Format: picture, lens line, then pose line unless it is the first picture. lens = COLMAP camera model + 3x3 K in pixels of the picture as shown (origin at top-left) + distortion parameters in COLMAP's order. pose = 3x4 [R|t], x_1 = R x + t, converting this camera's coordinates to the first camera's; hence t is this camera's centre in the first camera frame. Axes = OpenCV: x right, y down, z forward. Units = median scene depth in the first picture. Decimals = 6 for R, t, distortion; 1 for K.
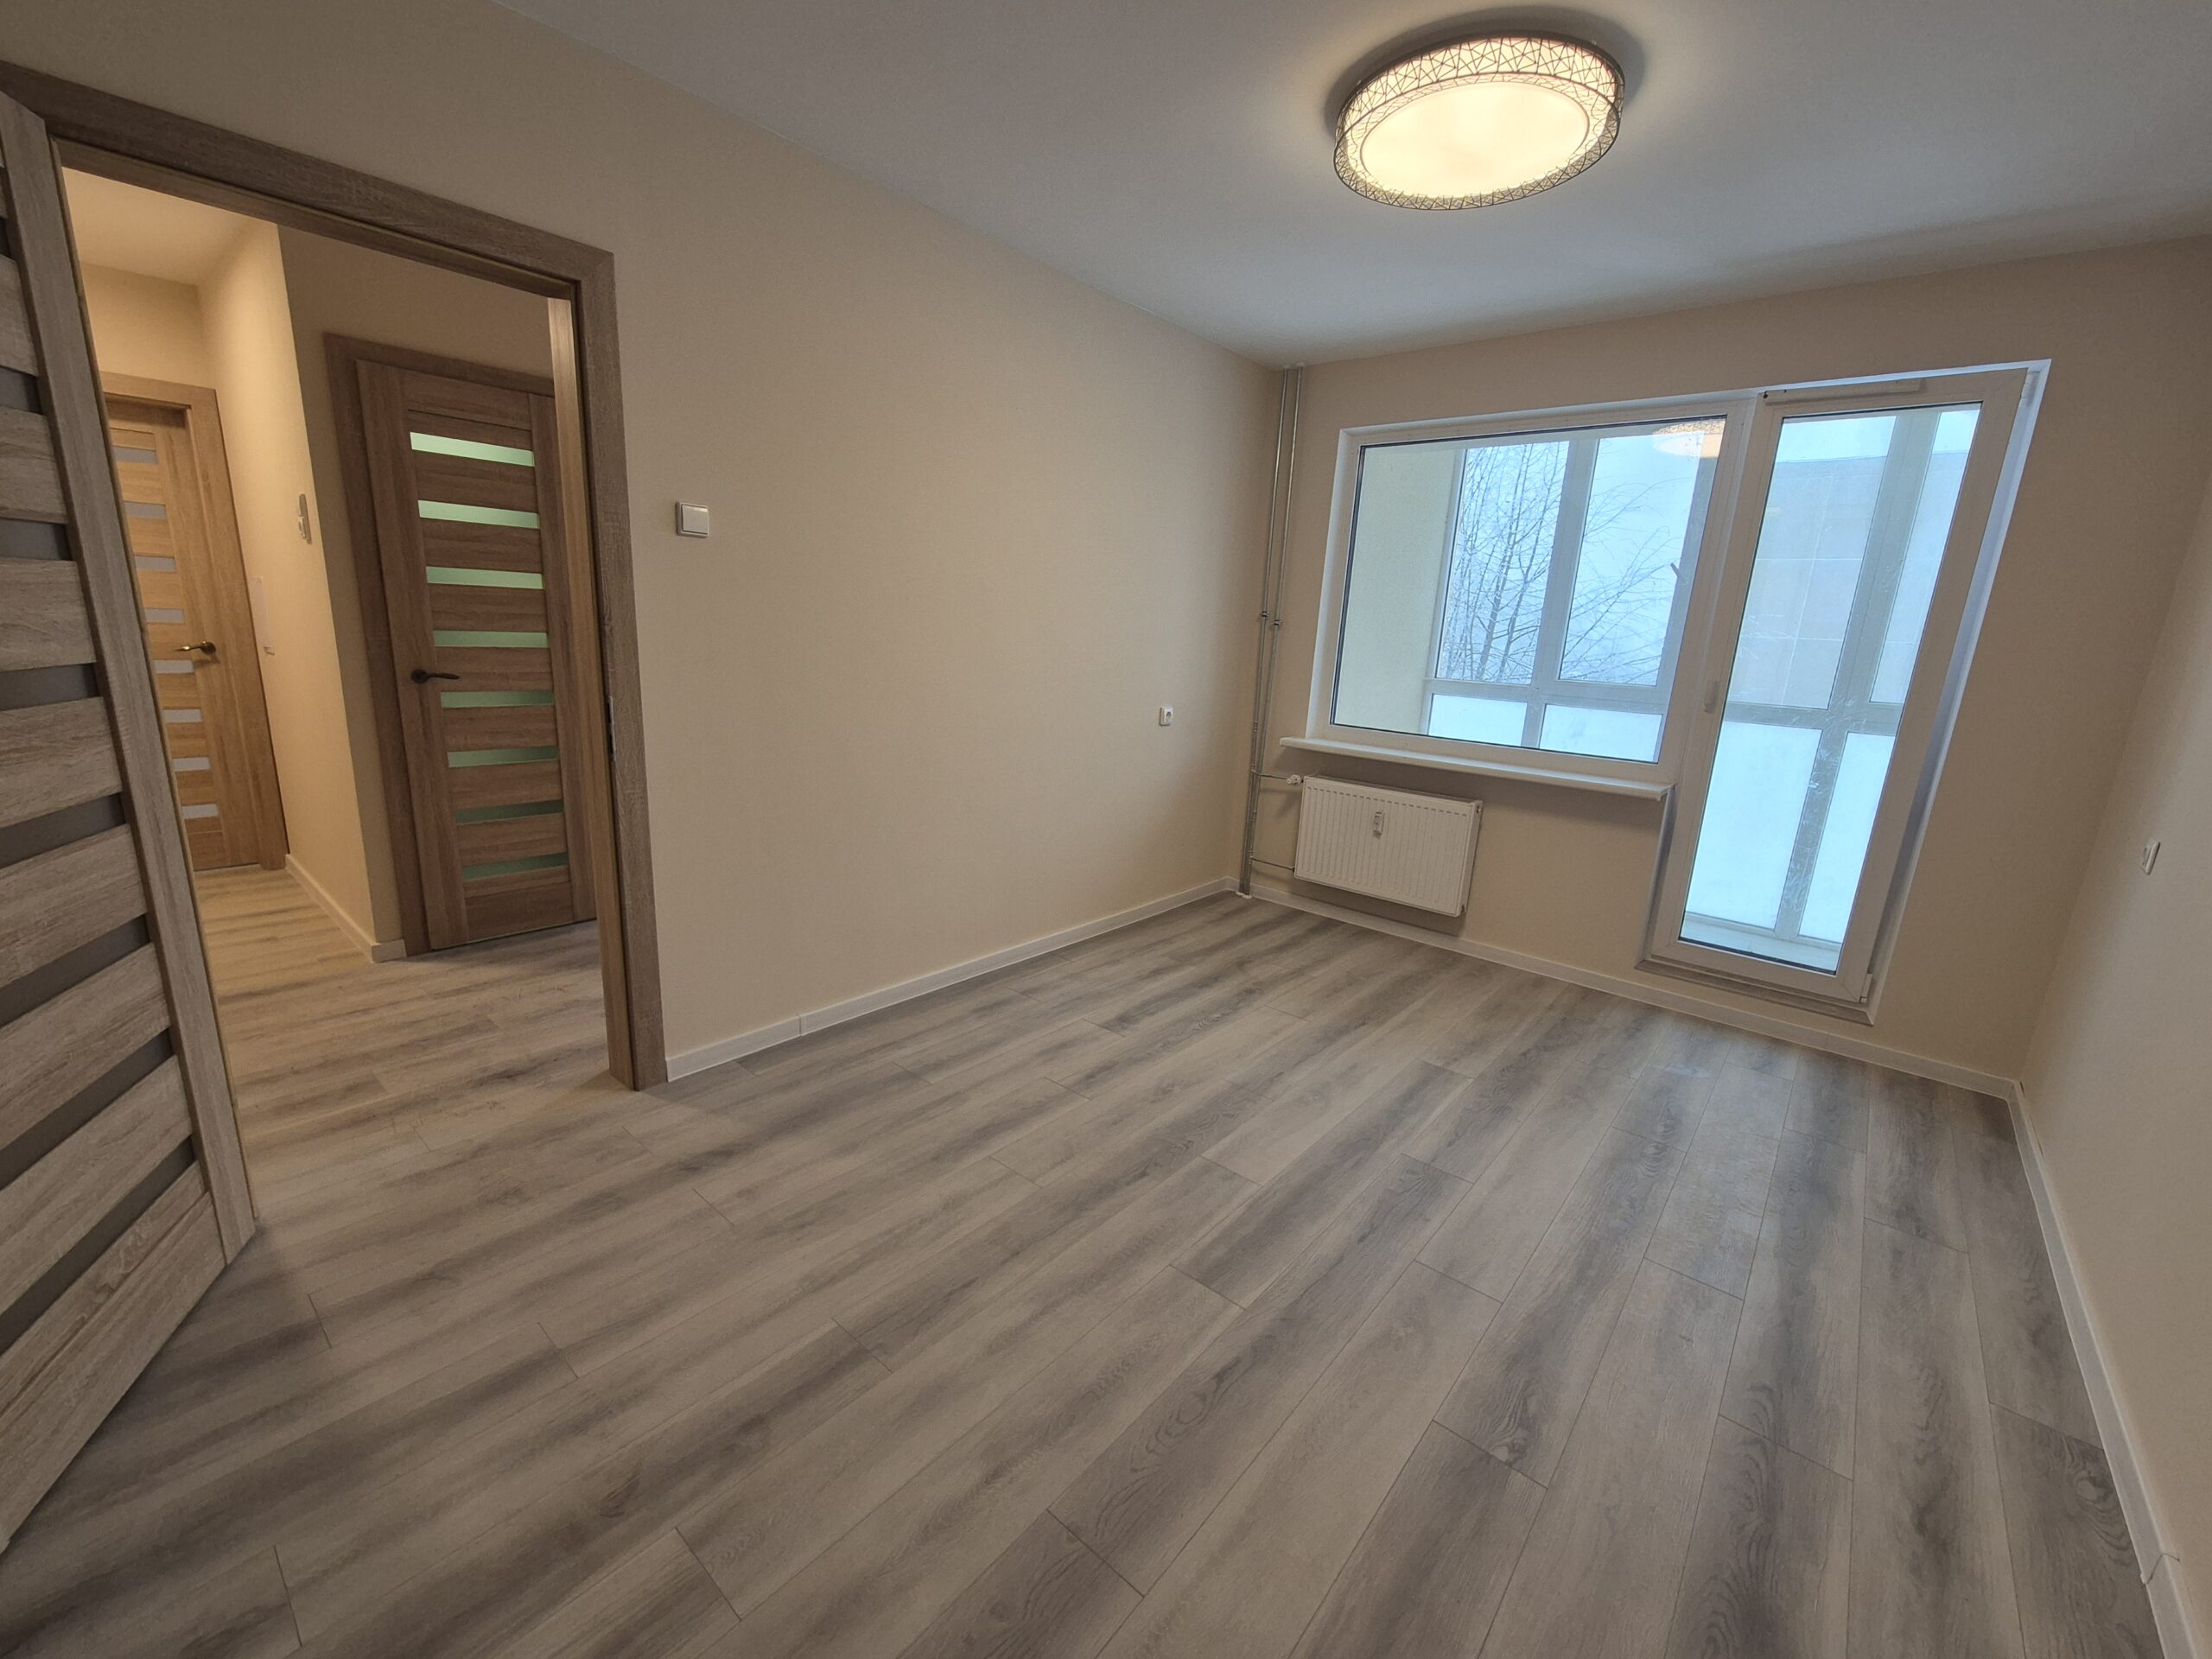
lens RADIAL K [[908.6, 0, 1107.5], [0, 908.6, 835.1], [0, 0, 1]] dist [0.000125, 0.000872]
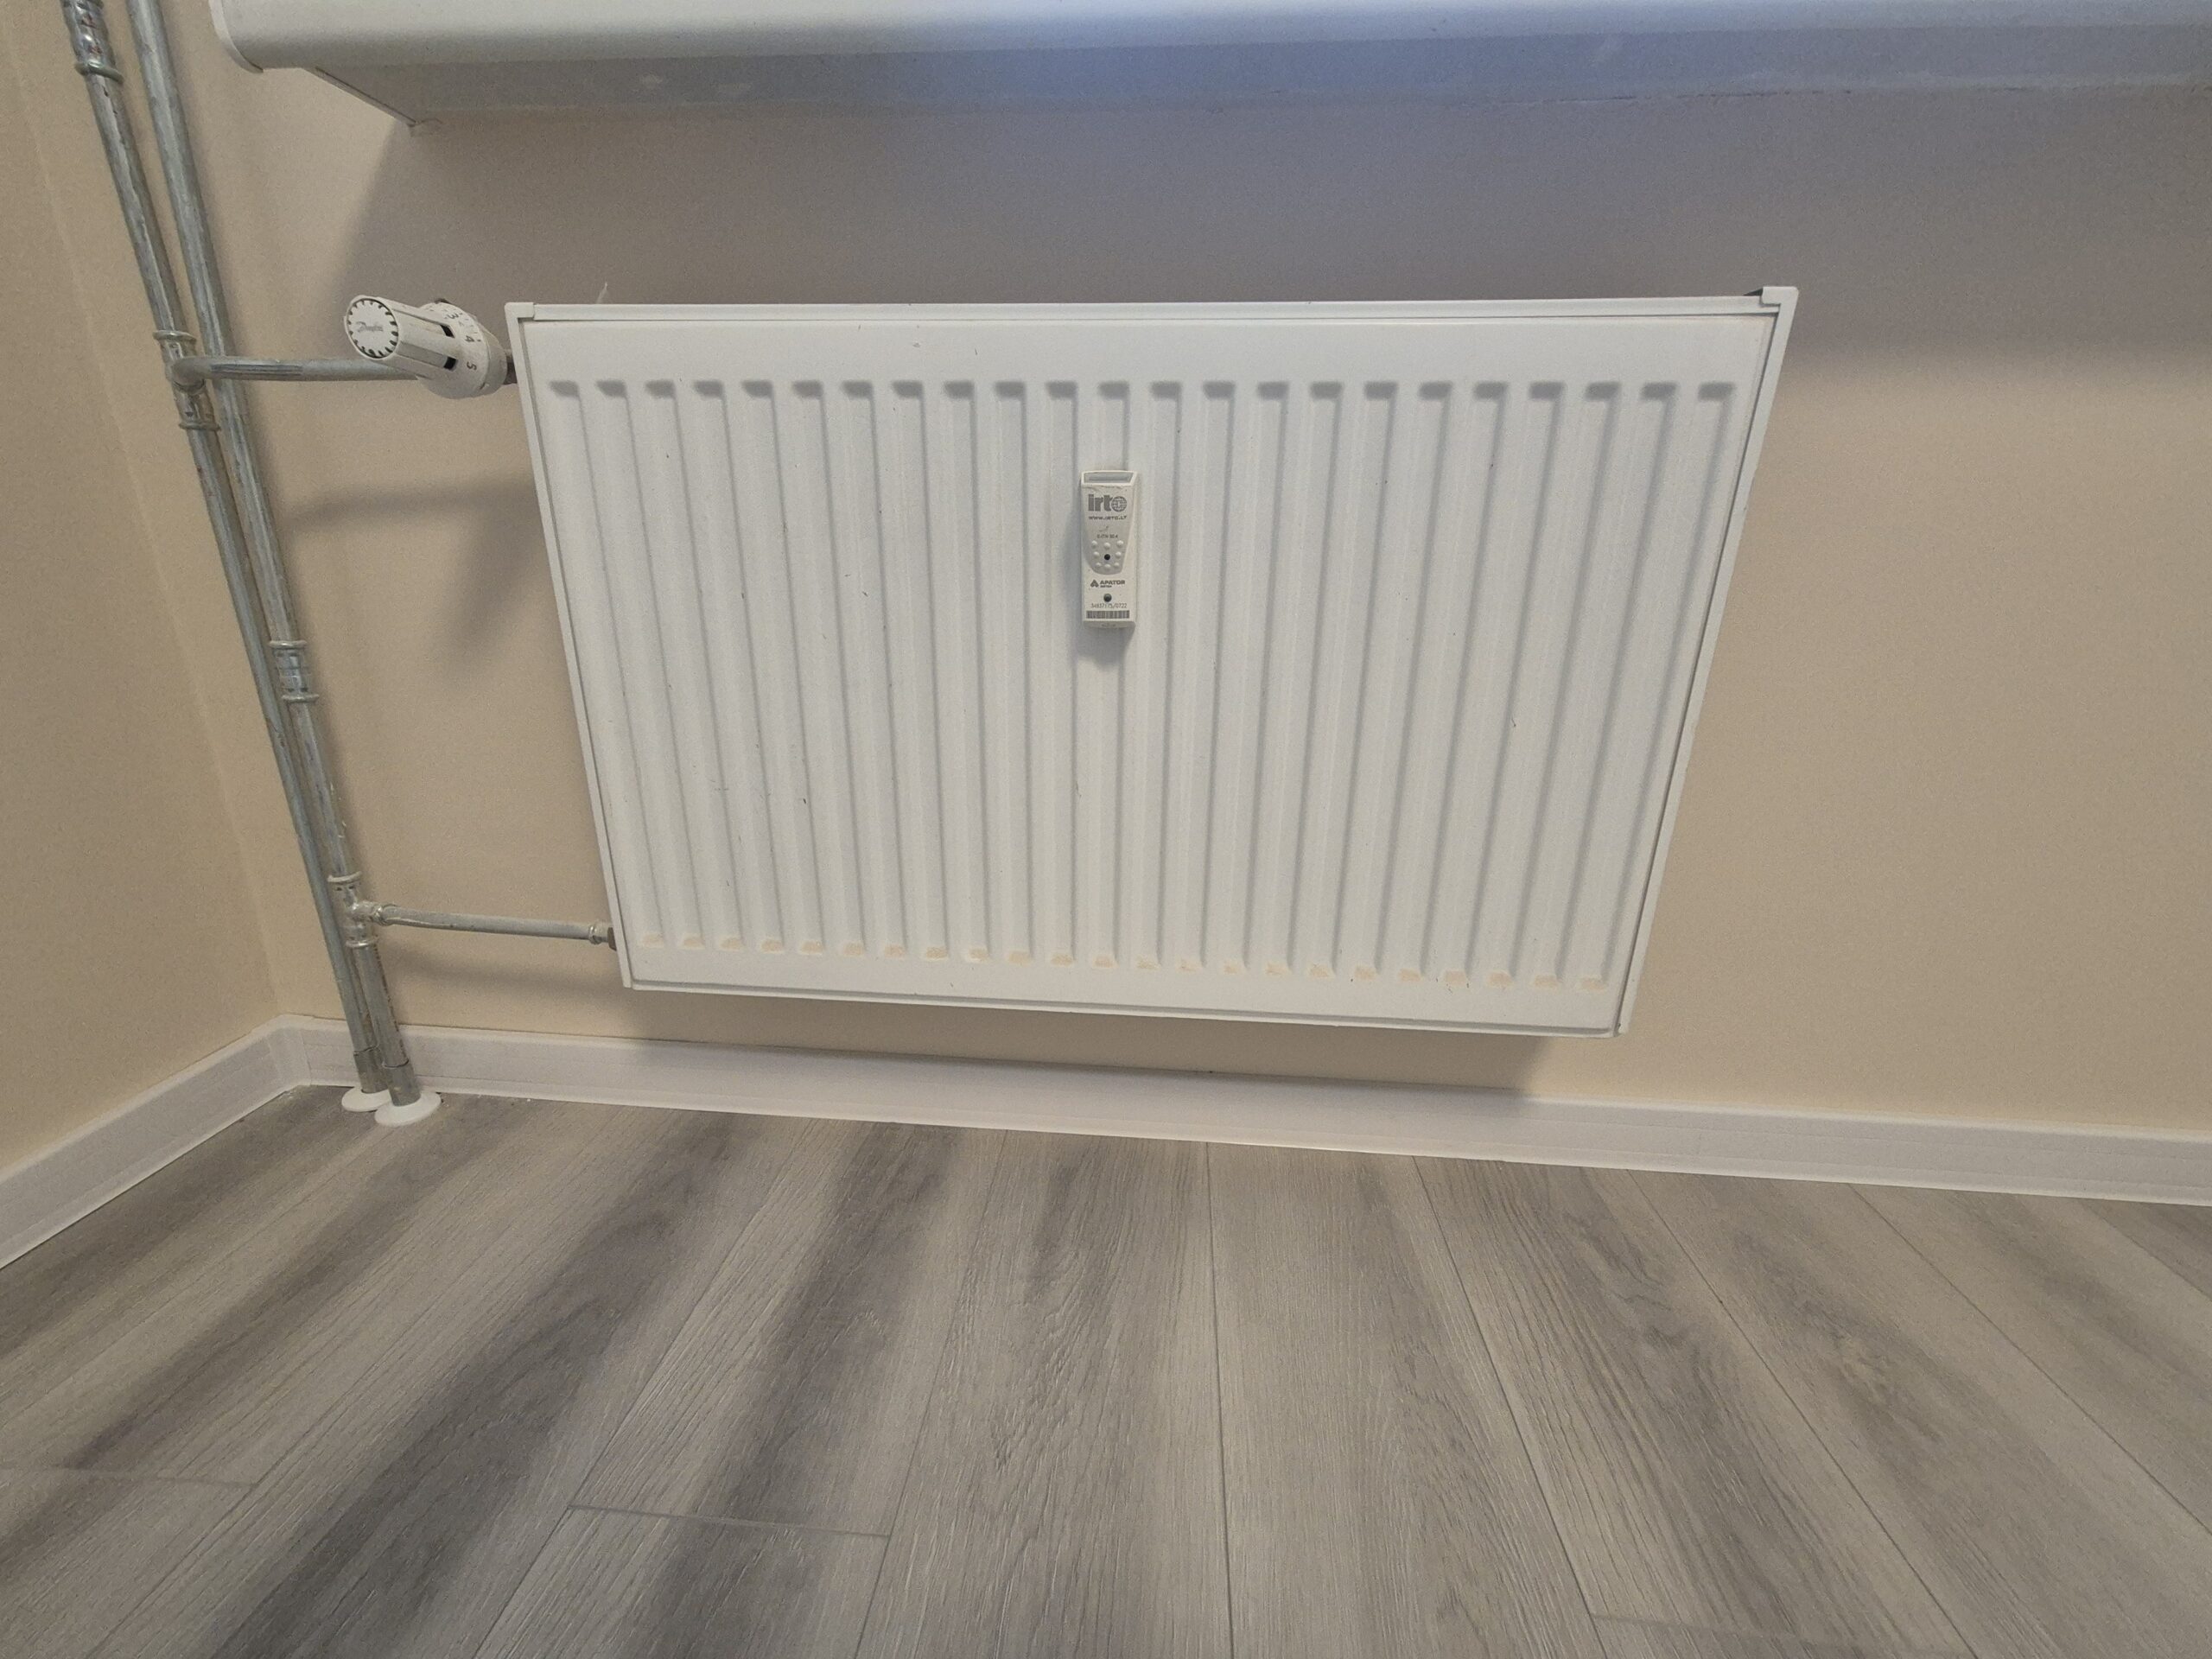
lens RADIAL K [[907.5, 0, 1095.1], [0, 907.5, 838.0], [0, 0, 1]] dist [-0.003478, 0.002999]
pose [[0.809183, -0.226595, 0.542106, 0.273683], [0.163694, 0.973054, 0.162387, 0.009005], [-0.564294, -0.042662, 0.824471, 1.161185]]
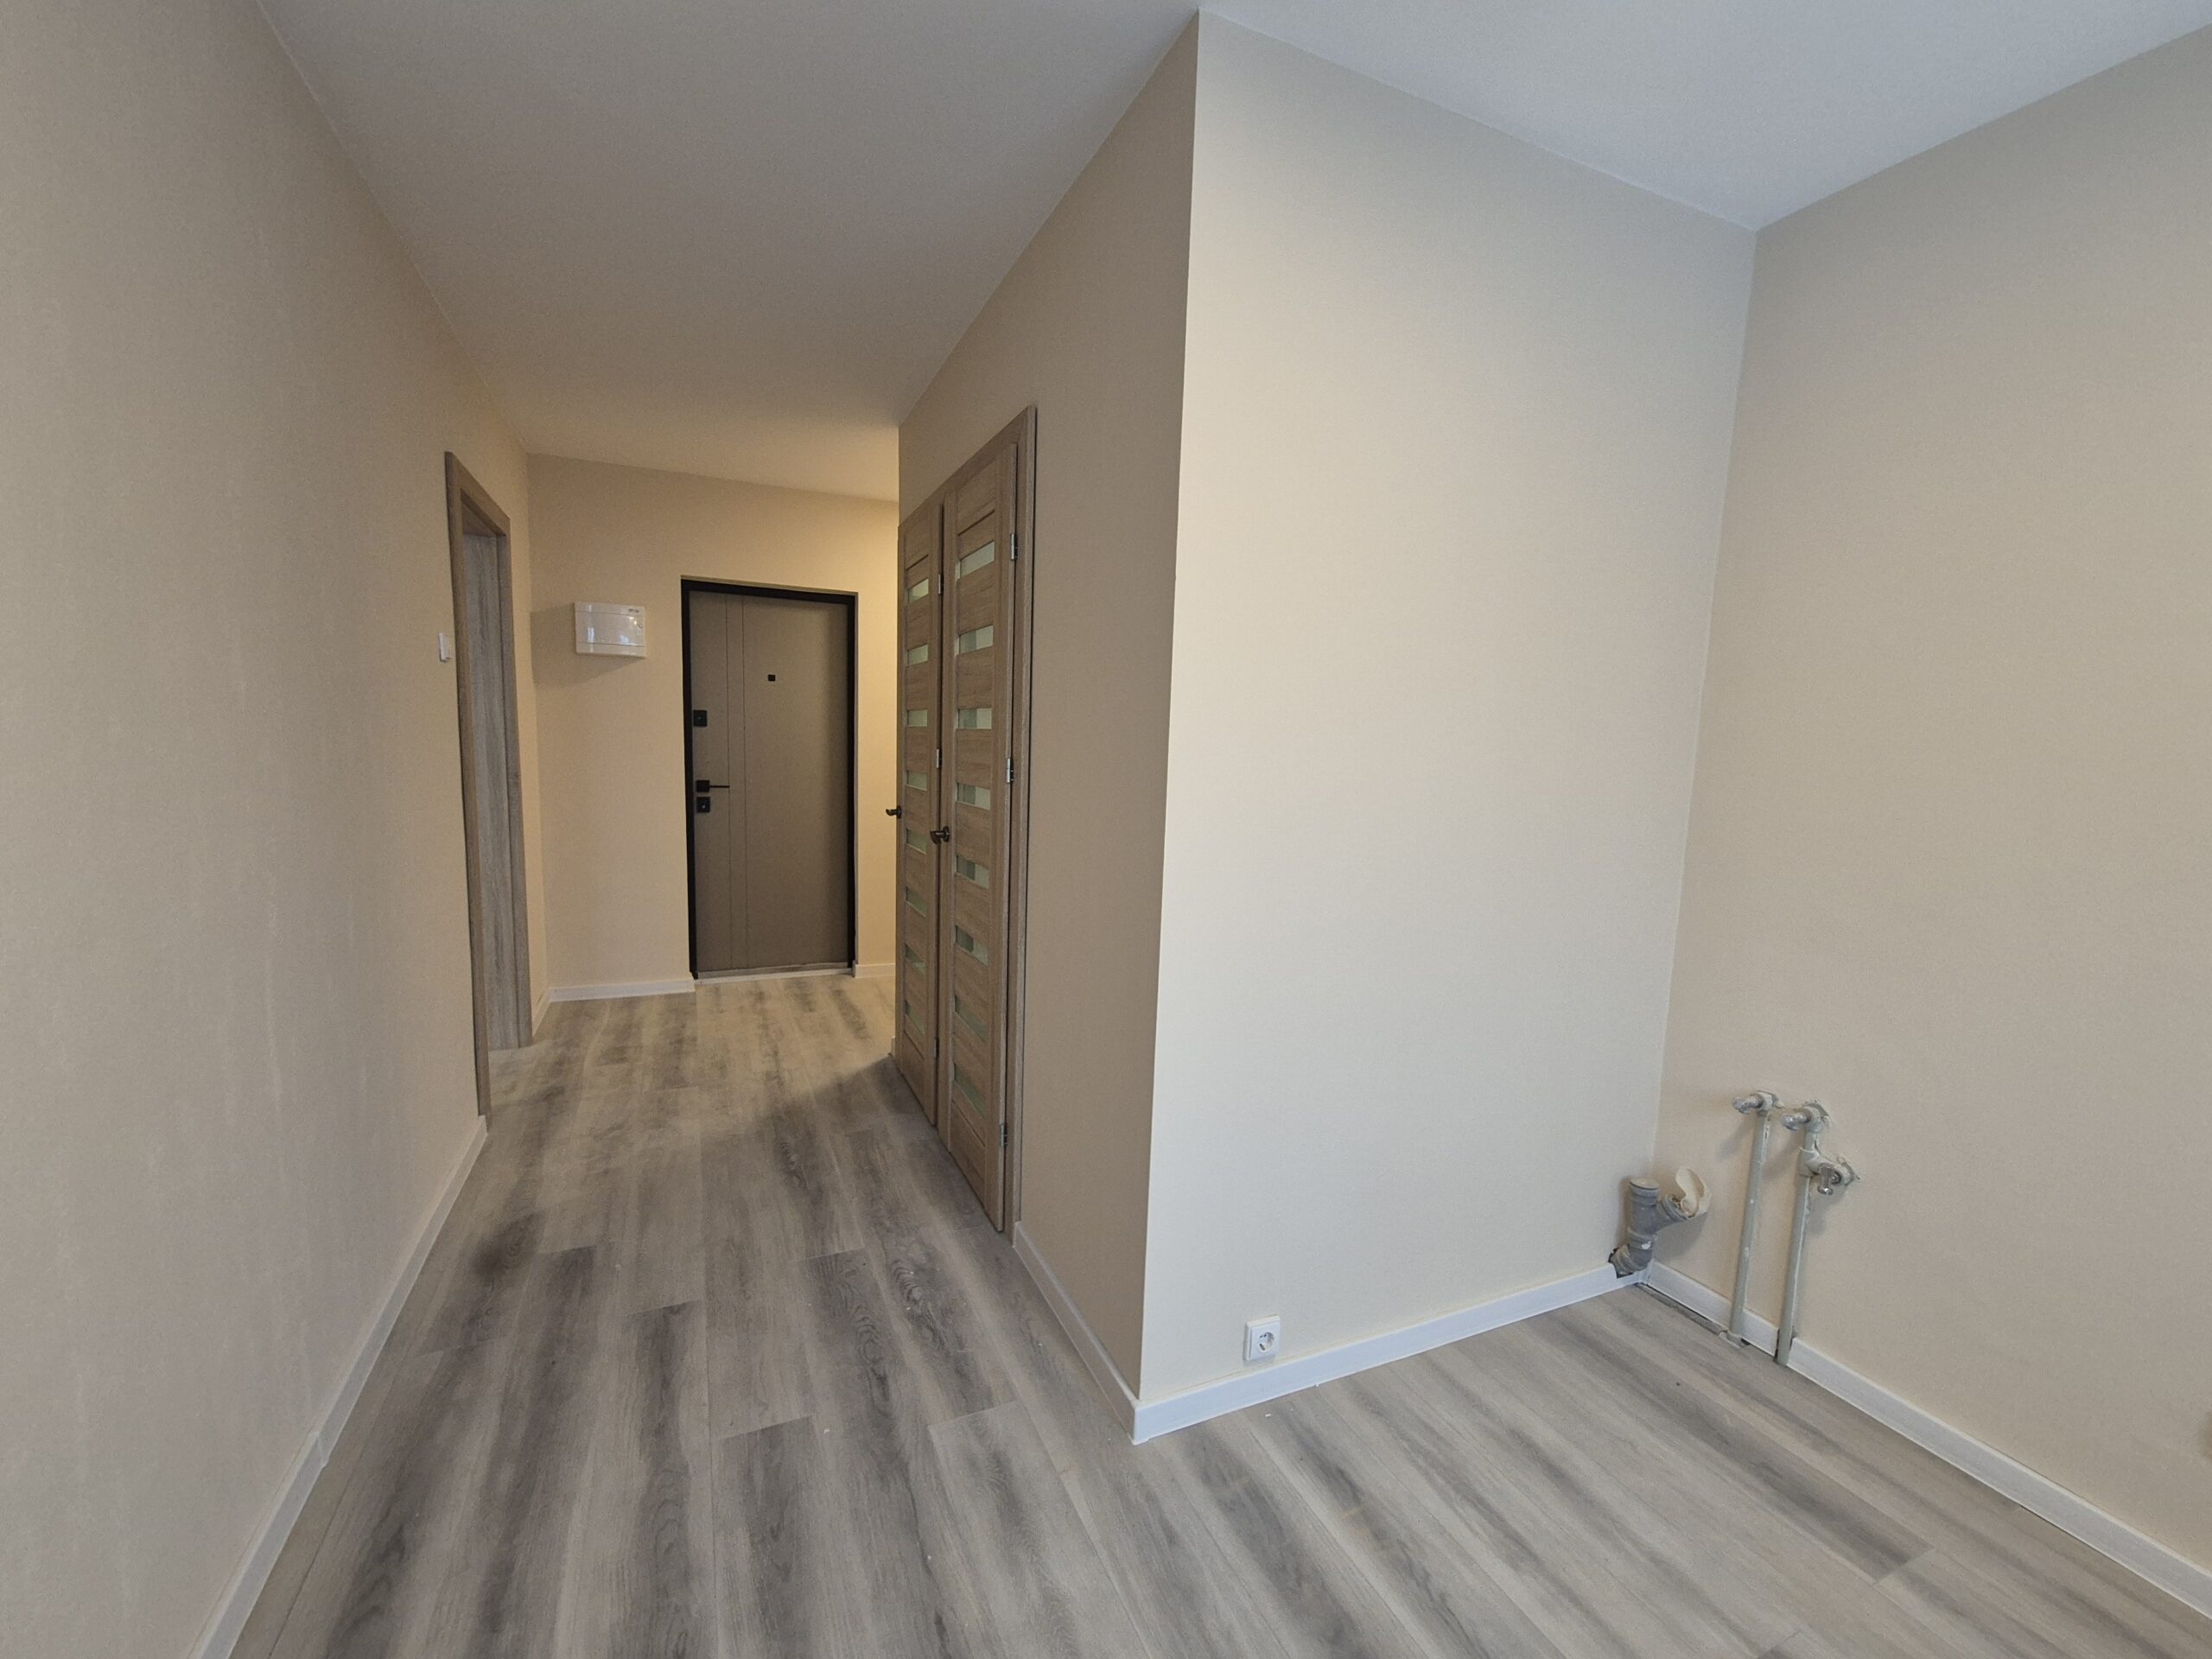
lens RADIAL K [[907.5, 0, 1095.1], [0, 907.5, 838.0], [0, 0, 1]] dist [-0.003478, 0.002999]
pose [[-0.432274, 0.039360, -0.900883, 0.108658], [-0.257897, 0.951920, 0.165338, -0.390652], [0.864077, 0.303806, -0.401339, 1.679883]]
